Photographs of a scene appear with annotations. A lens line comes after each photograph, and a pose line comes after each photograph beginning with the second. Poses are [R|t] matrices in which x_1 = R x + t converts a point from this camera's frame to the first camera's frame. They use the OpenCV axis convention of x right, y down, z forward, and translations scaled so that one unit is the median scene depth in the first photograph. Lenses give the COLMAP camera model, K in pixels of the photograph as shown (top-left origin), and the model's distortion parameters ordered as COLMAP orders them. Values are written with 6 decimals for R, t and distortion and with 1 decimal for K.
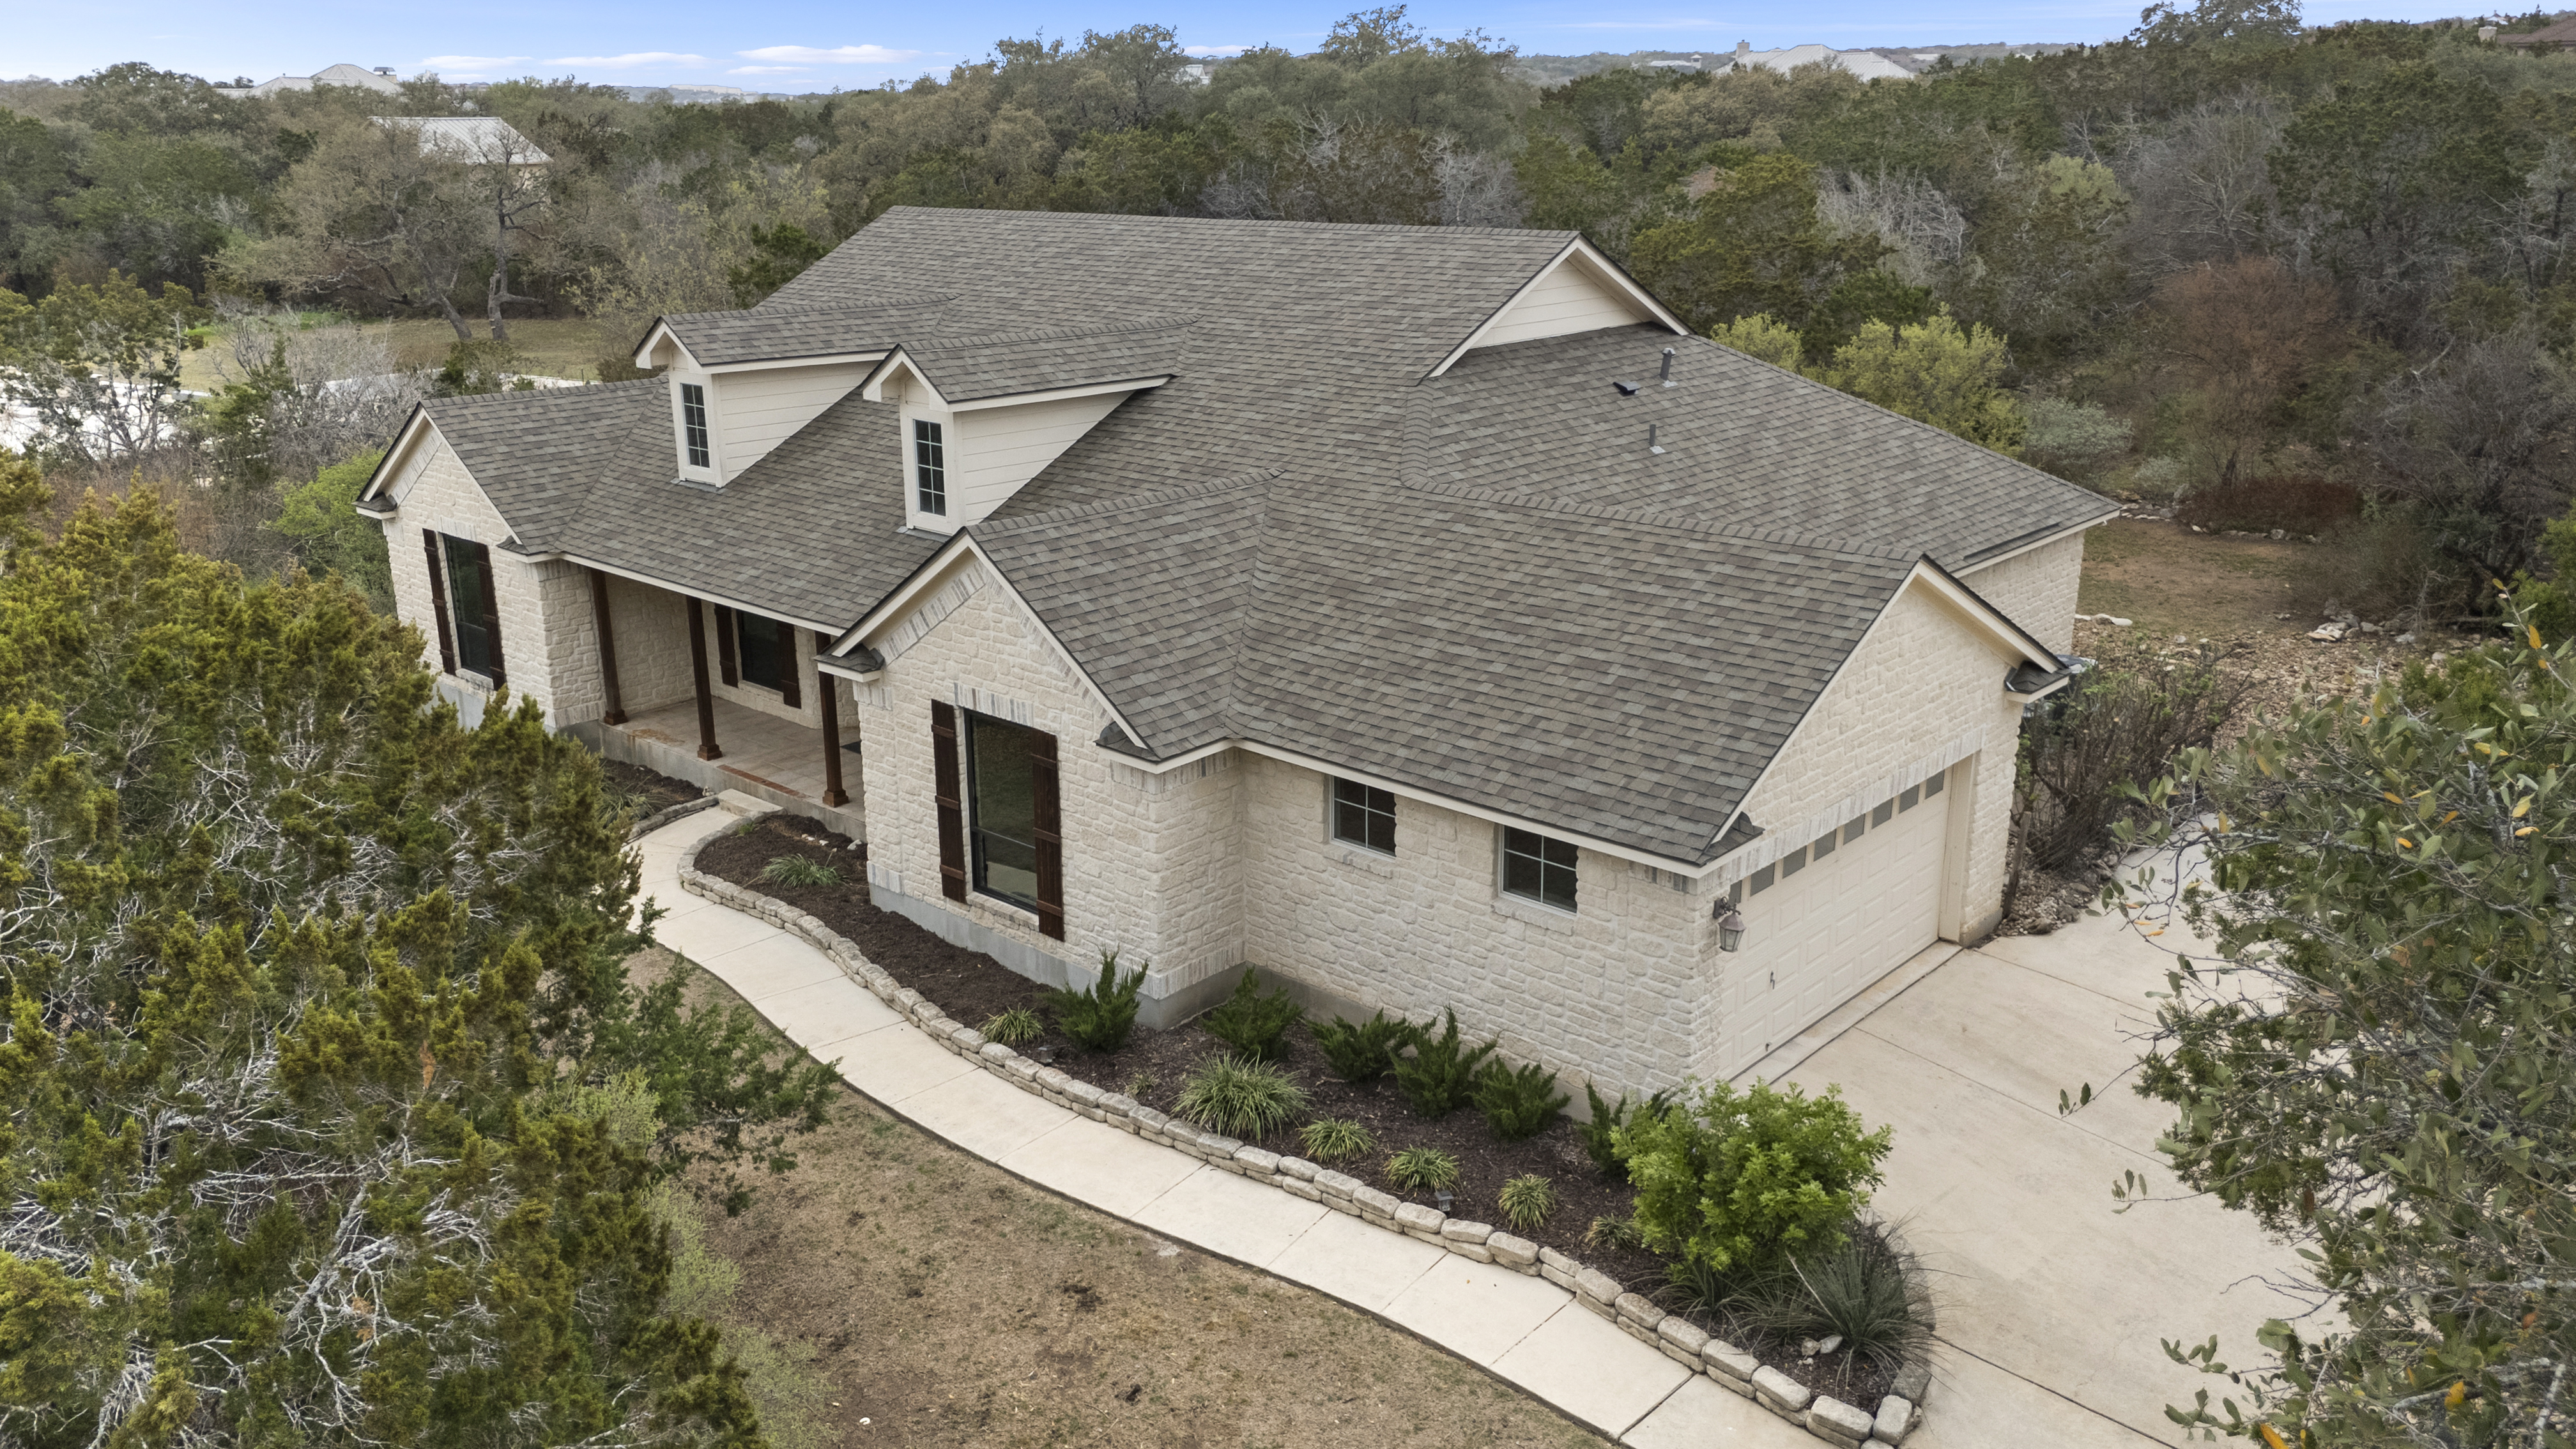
lens RADIAL K [[1890.9, 0, 1280.8], [0, 1890.9, 797.6], [0, 0, 1]] dist [0.042773, -0.079359]
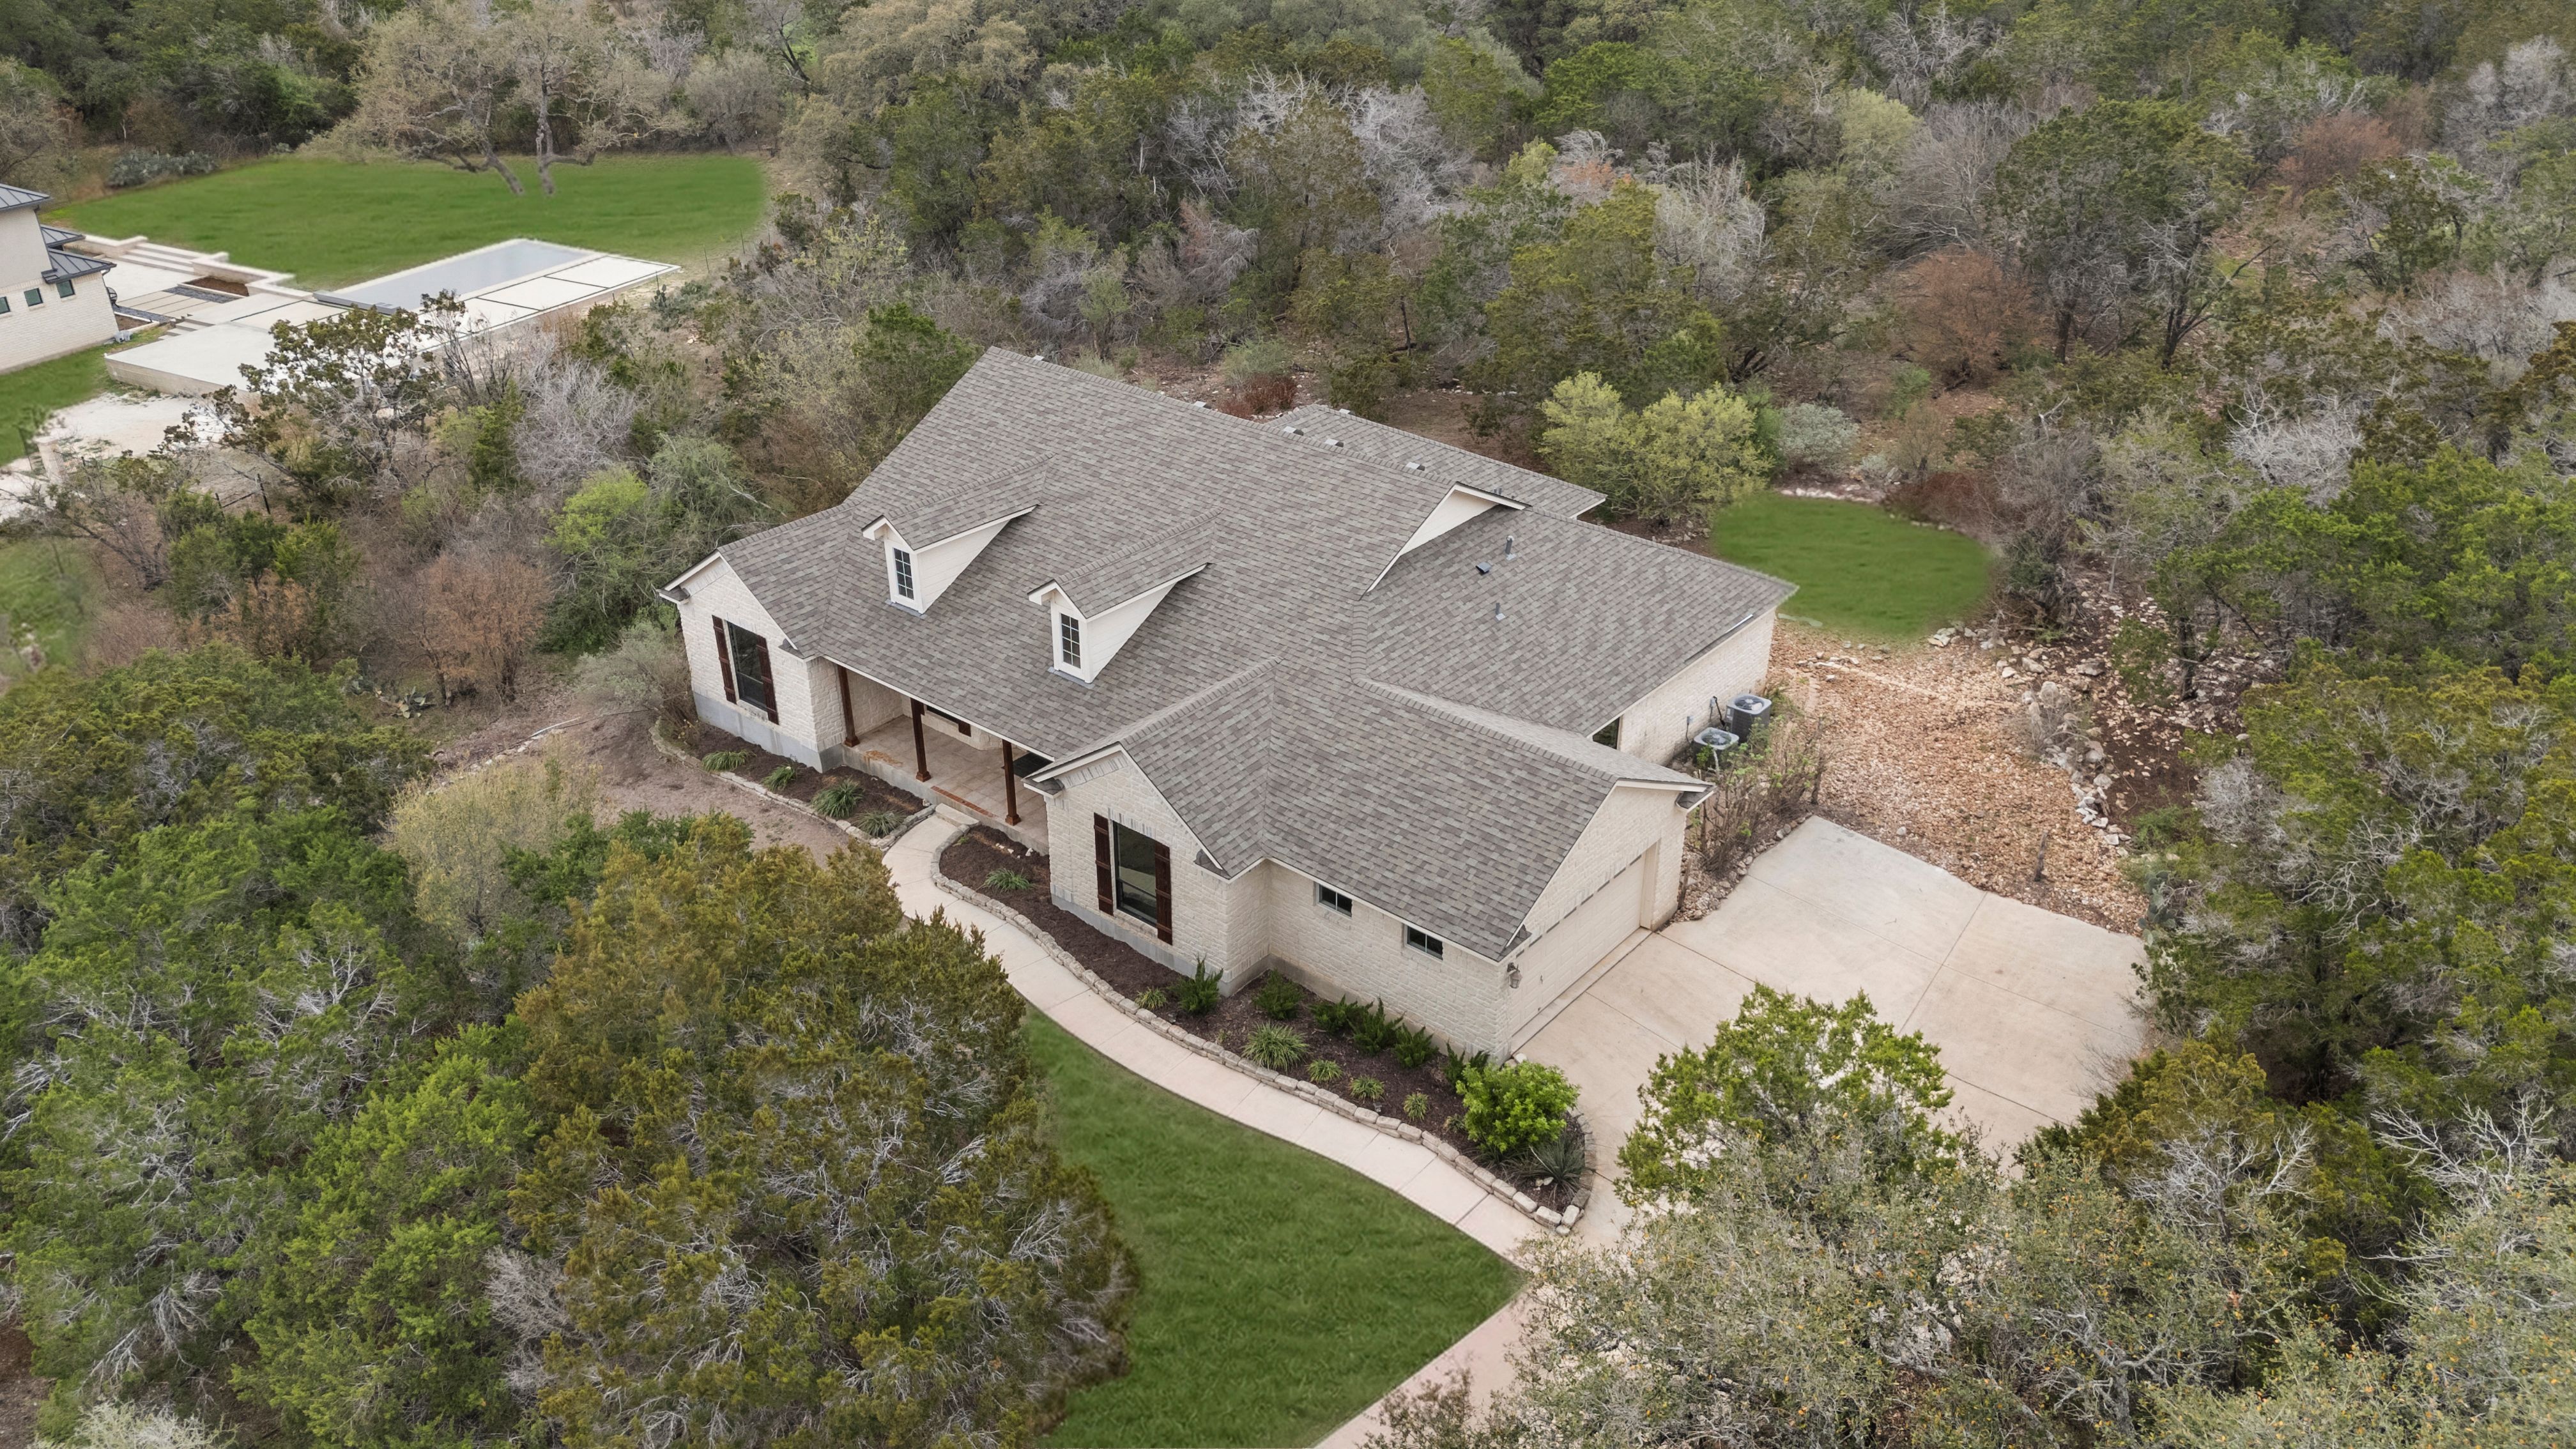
lens RADIAL K [[2046.7, 0, 1269.0], [0, 2046.7, 715.2], [0, 0, 1]] dist [0.052527, -0.043016]
pose [[0.998935, -0.019054, 0.042016, -0.102041], [0.009858, 0.977850, 0.209074, -0.576670], [-0.045069, -0.208438, 0.976997, -0.945121]]
